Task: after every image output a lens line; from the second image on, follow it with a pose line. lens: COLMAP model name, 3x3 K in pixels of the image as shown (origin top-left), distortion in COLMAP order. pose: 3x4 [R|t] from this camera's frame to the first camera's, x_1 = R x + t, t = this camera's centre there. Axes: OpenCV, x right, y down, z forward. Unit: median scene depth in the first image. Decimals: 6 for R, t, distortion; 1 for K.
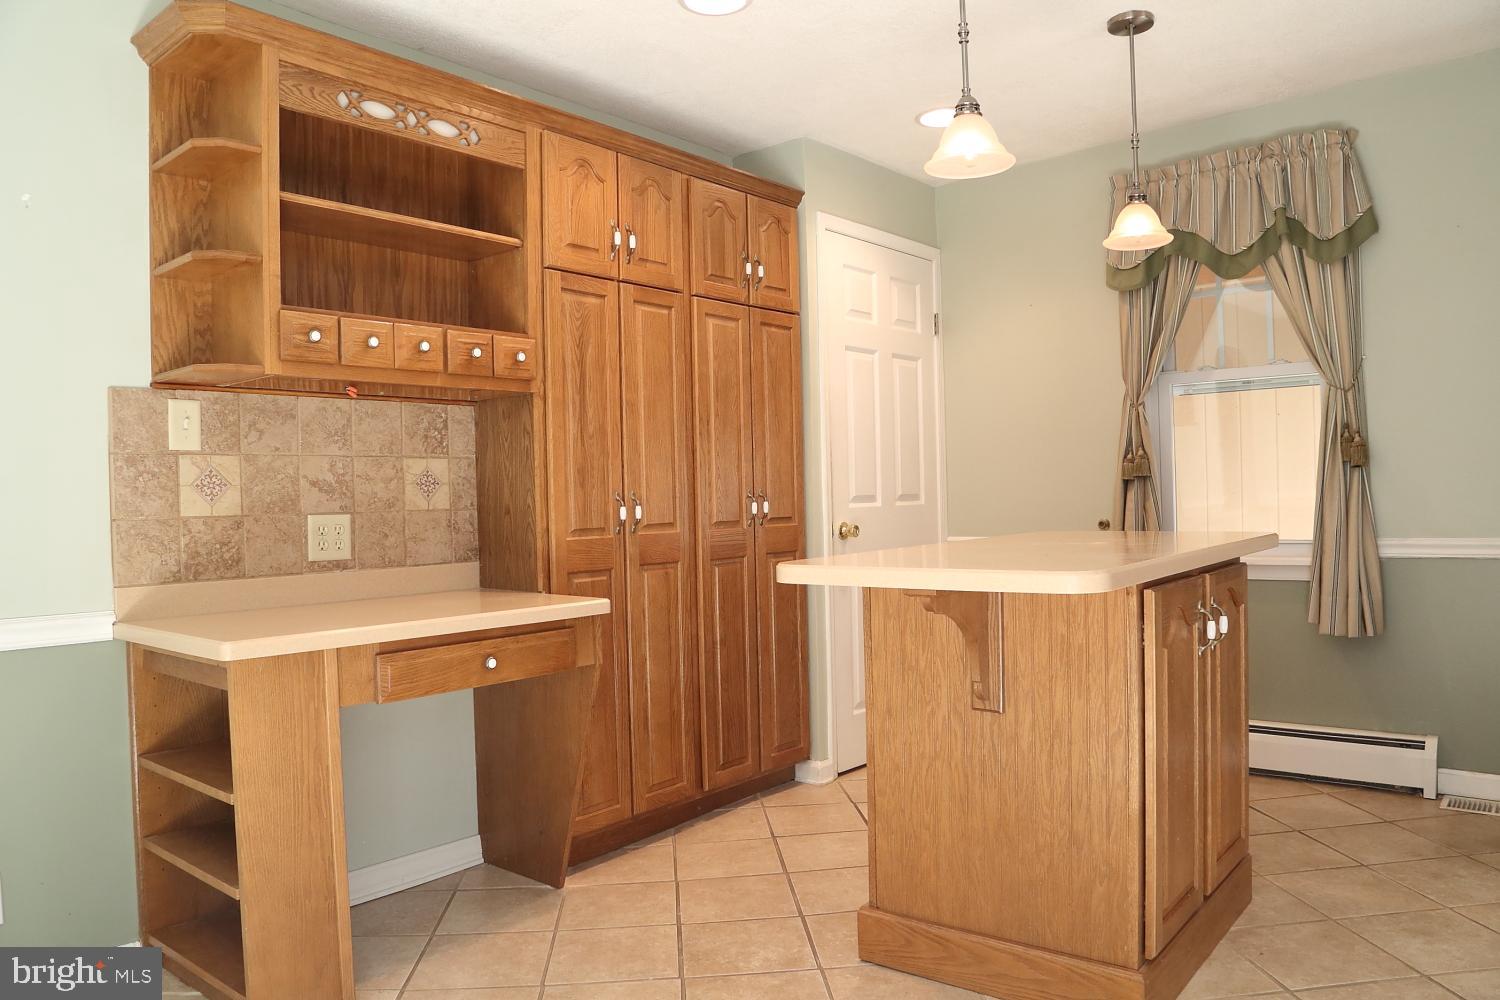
lens RADIAL K [[1049.4, 0, 752.5], [0, 1049.4, 508.0], [0, 0, 1]] dist [-0.126883, 0.070535]
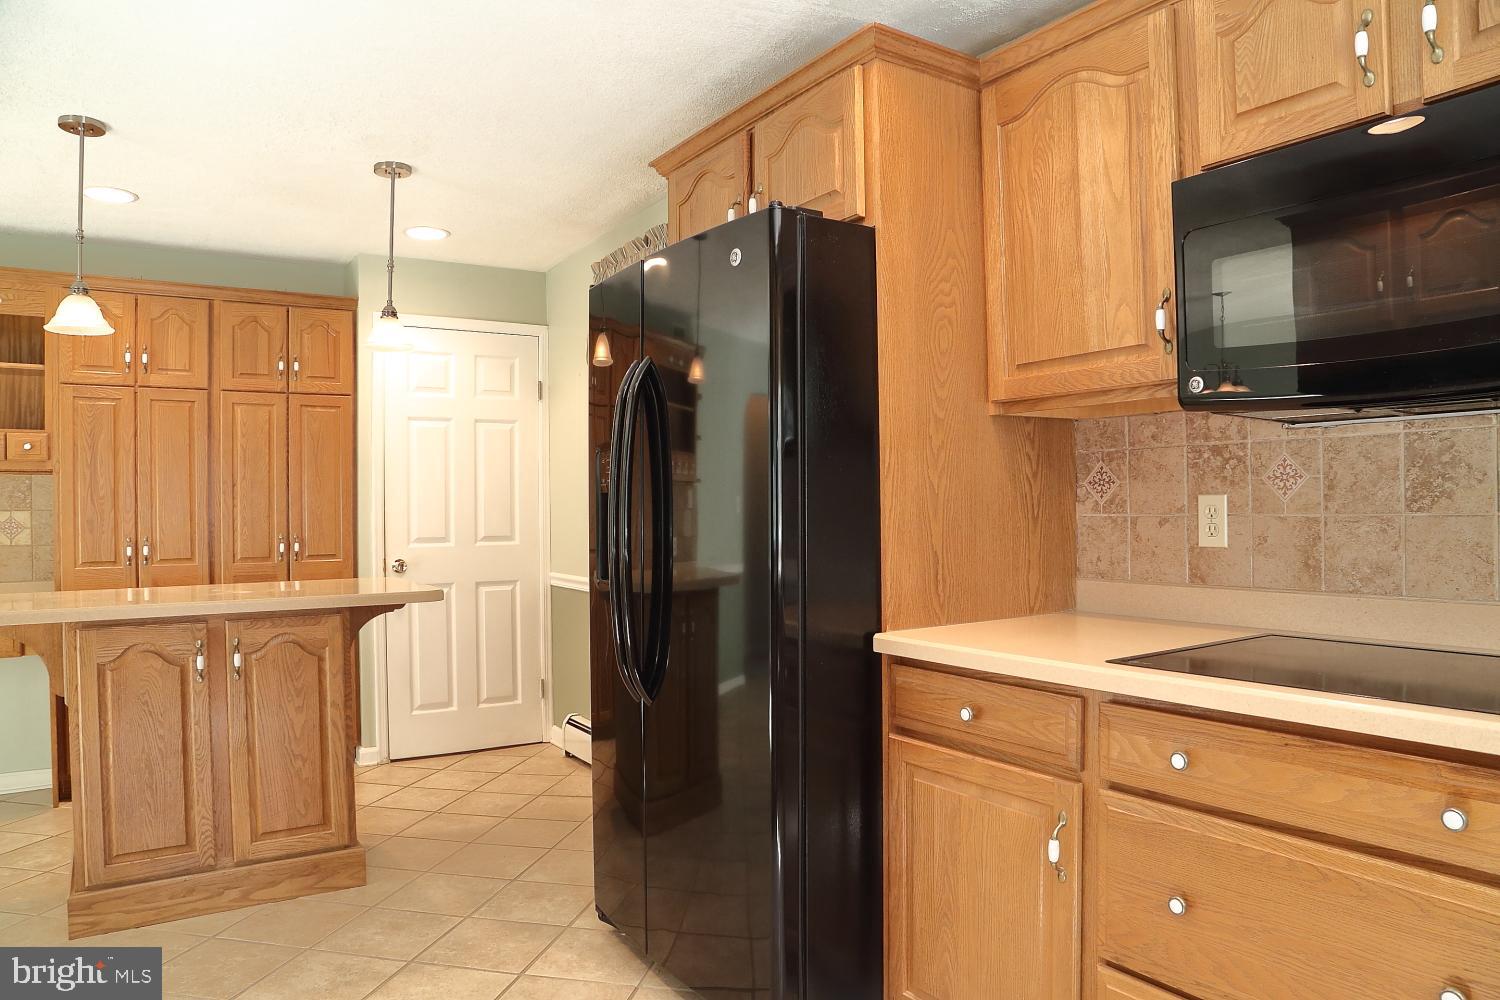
lens RADIAL K [[1020.3, 0, 748.7], [0, 1020.3, 507.8], [0, 0, 1]] dist [-0.123760, 0.064943]
pose [[0.955010, 0.018829, -0.295975, 1.150680], [-0.020384, 0.999790, -0.002166, -0.073295], [0.295872, 0.008101, 0.955193, -0.025345]]
